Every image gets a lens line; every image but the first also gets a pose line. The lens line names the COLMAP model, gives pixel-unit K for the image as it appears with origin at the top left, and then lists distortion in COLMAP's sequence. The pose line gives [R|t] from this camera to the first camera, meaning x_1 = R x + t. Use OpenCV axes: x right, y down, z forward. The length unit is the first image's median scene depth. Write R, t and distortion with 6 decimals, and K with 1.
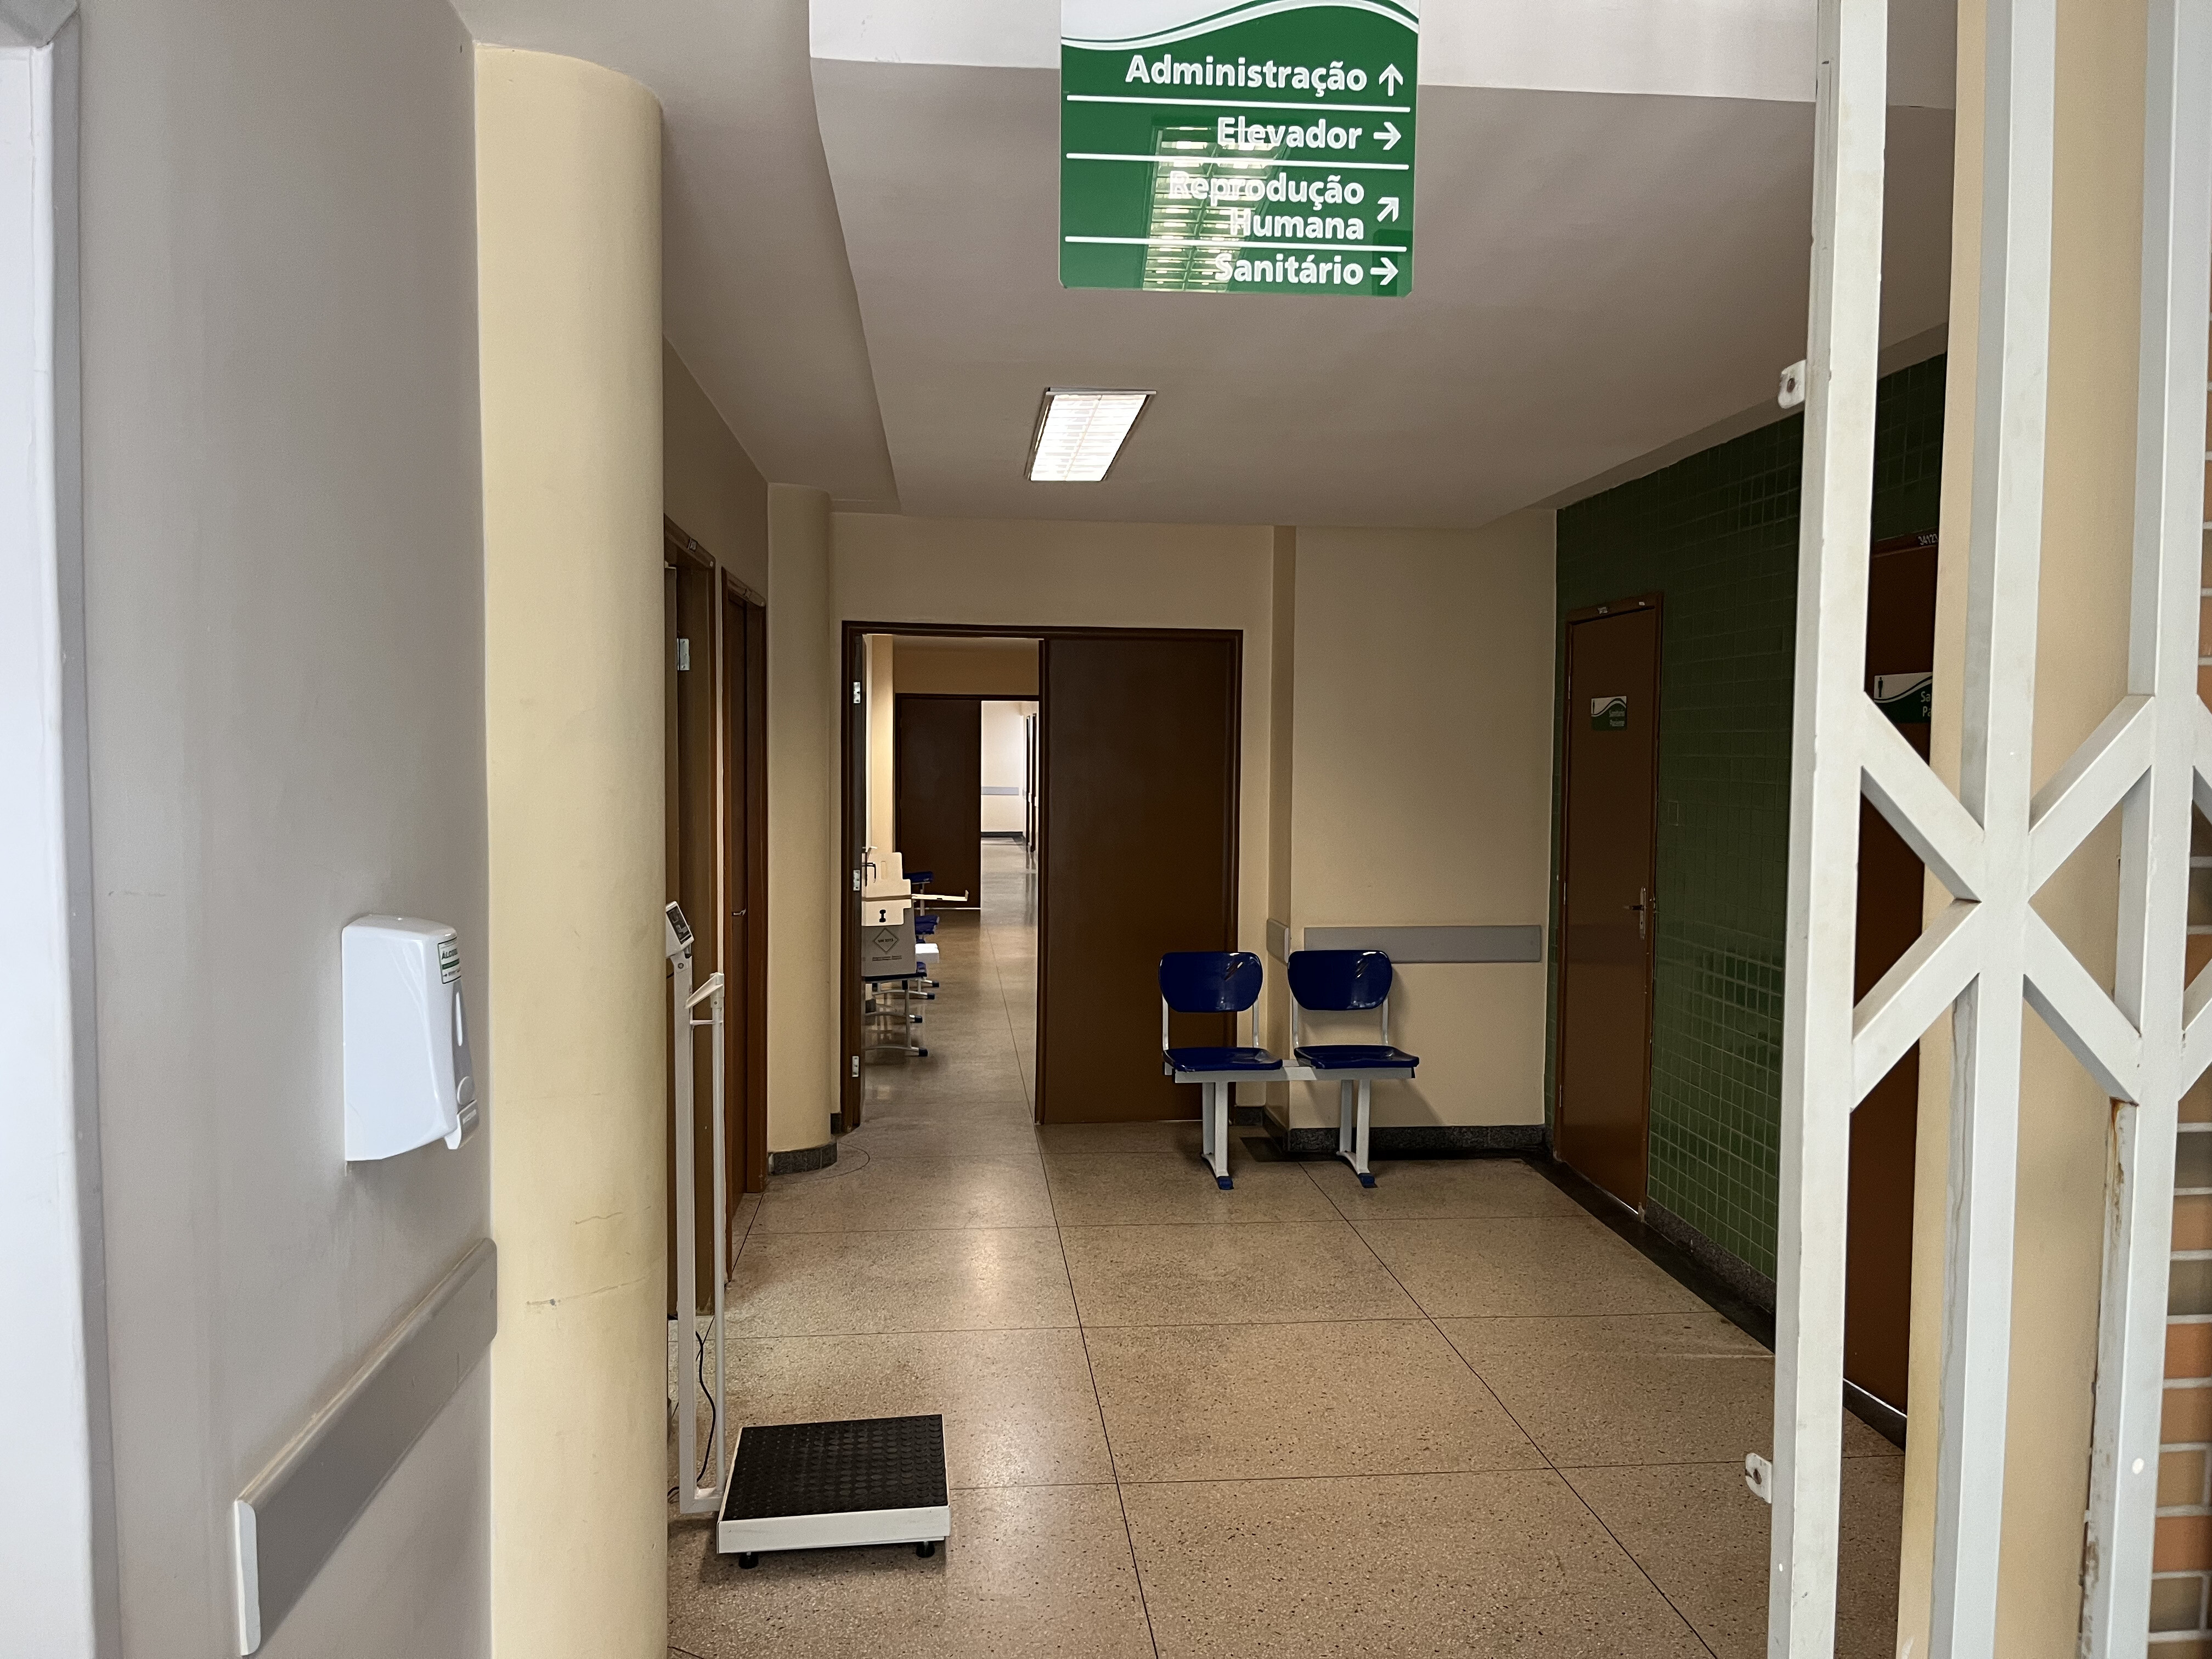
lens RADIAL K [[1703.9, 0, 1104.7], [0, 1703.9, 839.4], [0, 0, 1]] dist [0.038667, -0.029787]
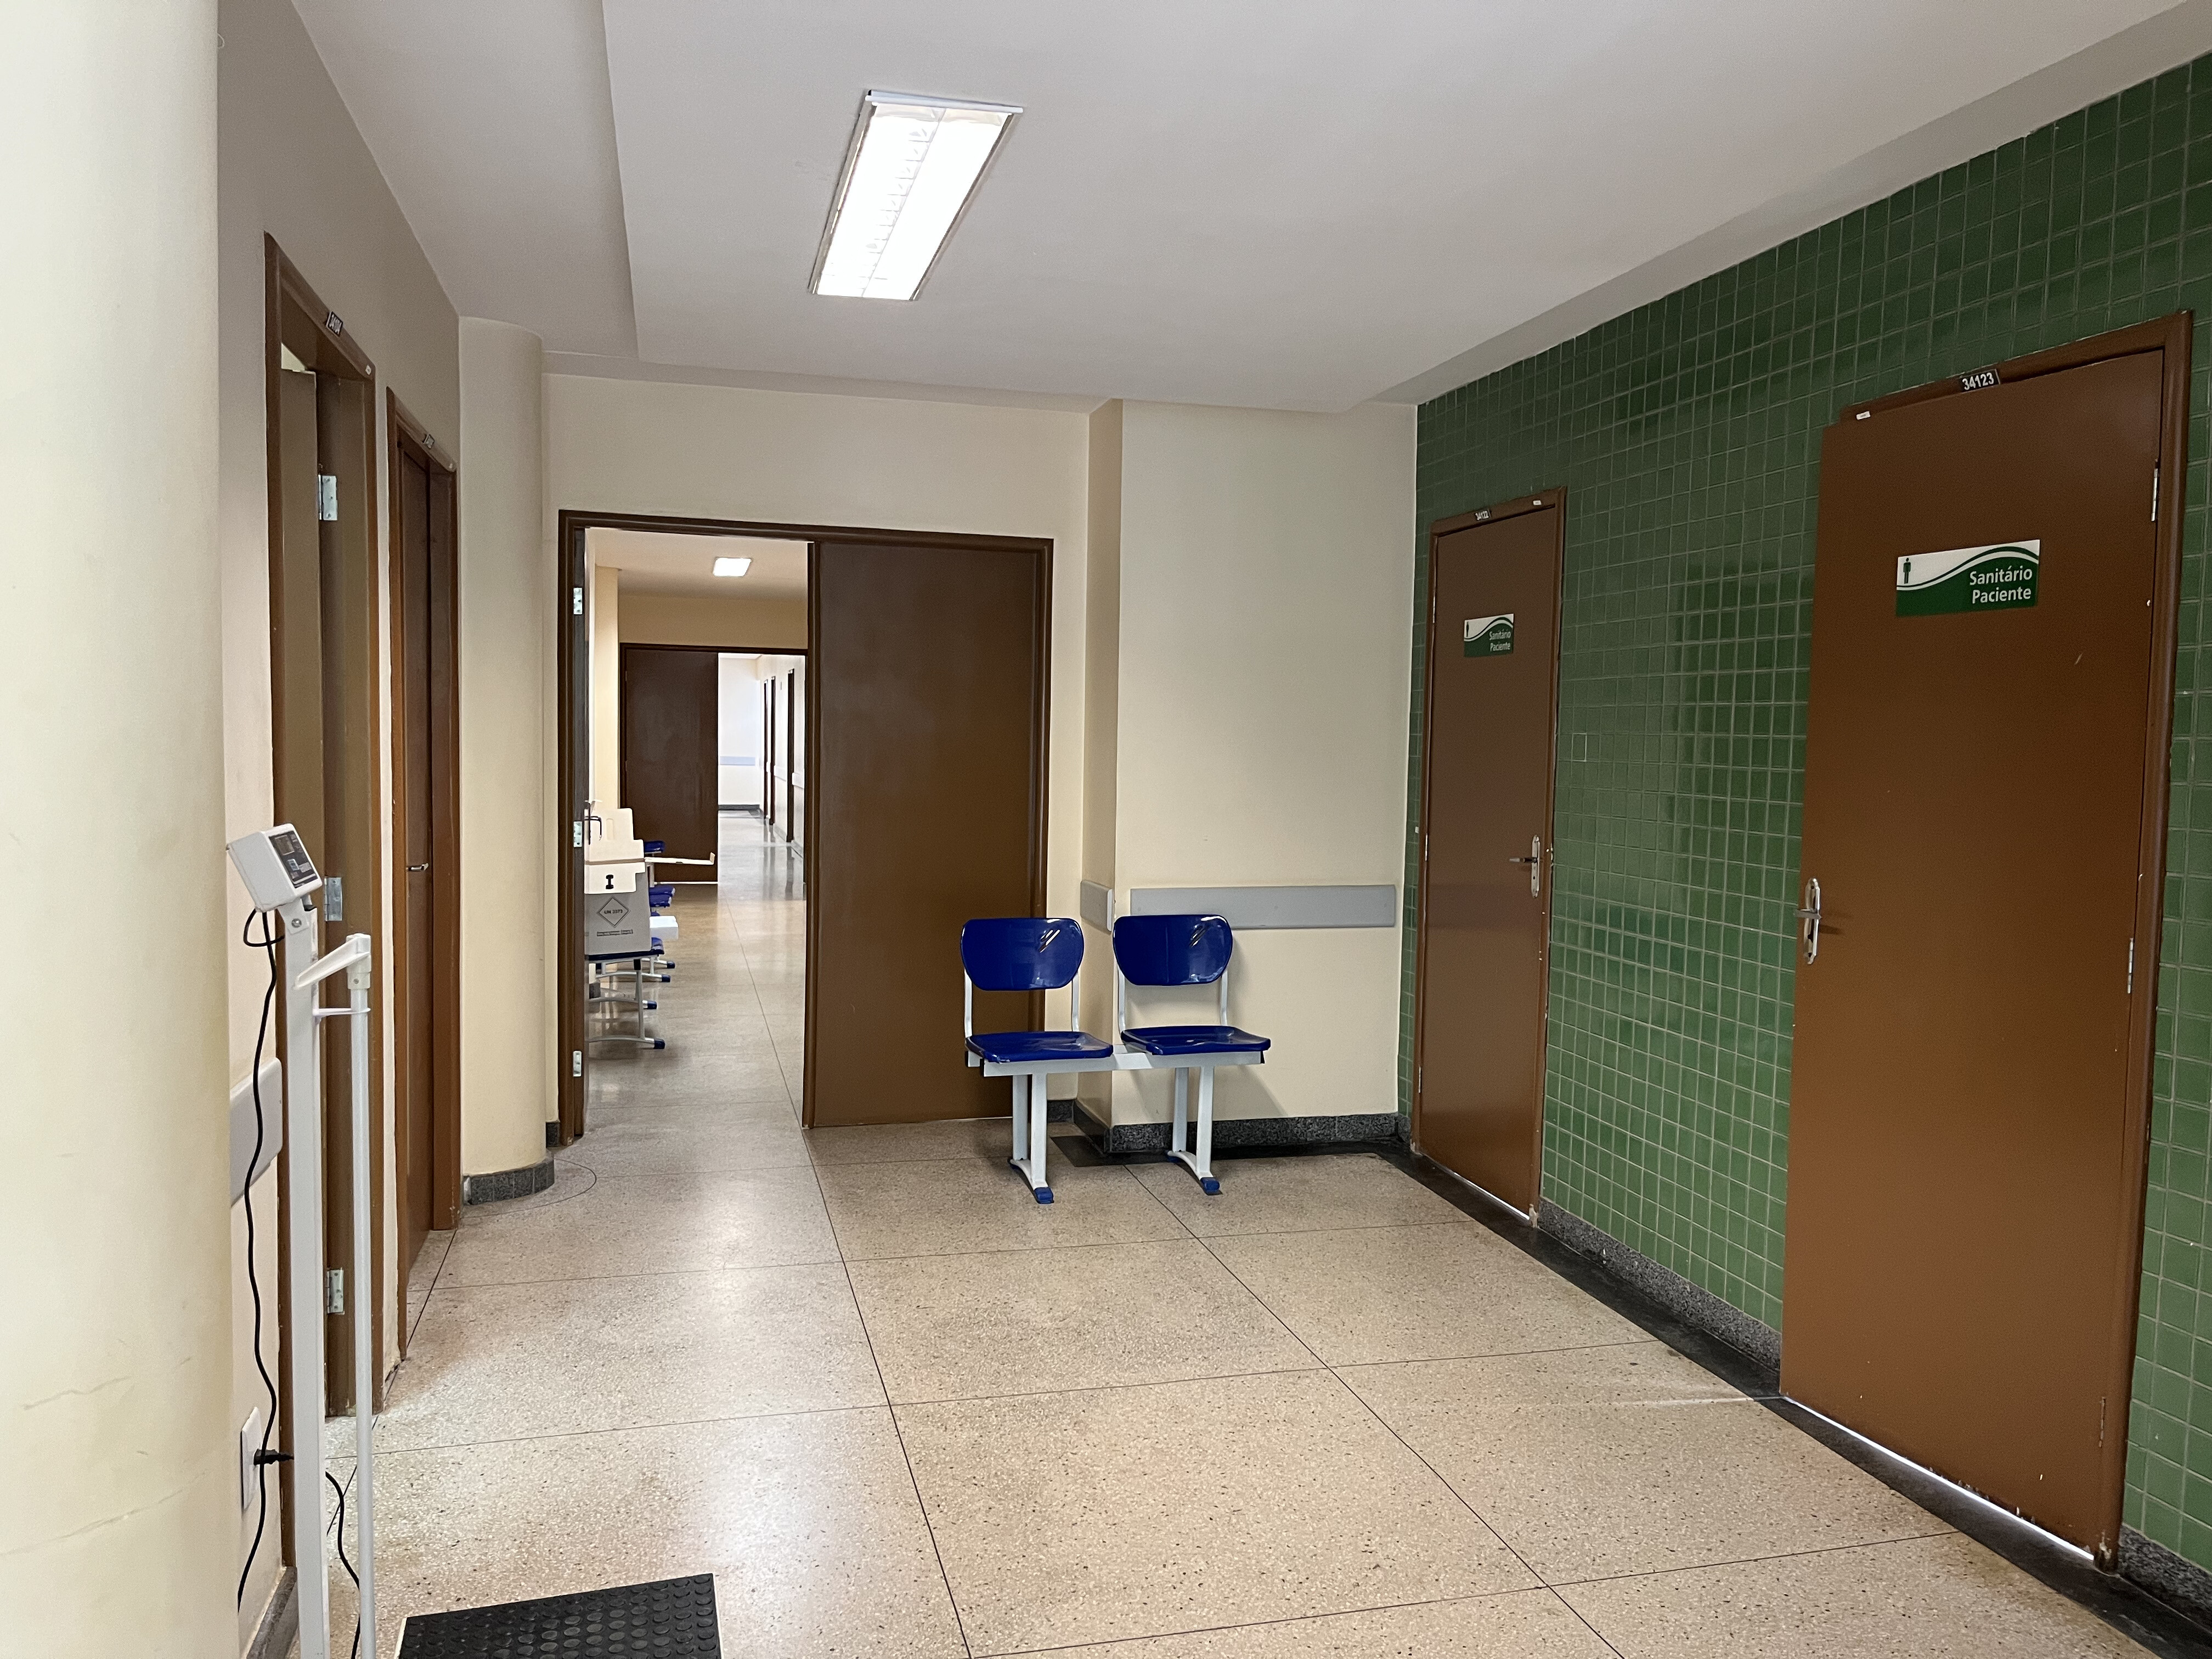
lens RADIAL K [[1703.9, 0, 1116.7], [0, 1703.9, 840.8], [0, 0, 1]] dist [0.038667, -0.029787]
pose [[0.986757, 0.000171, 0.162204, -0.030288], [-0.002078, 0.999931, 0.011588, 0.020668], [-0.162191, -0.011772, 0.986689, 0.189933]]
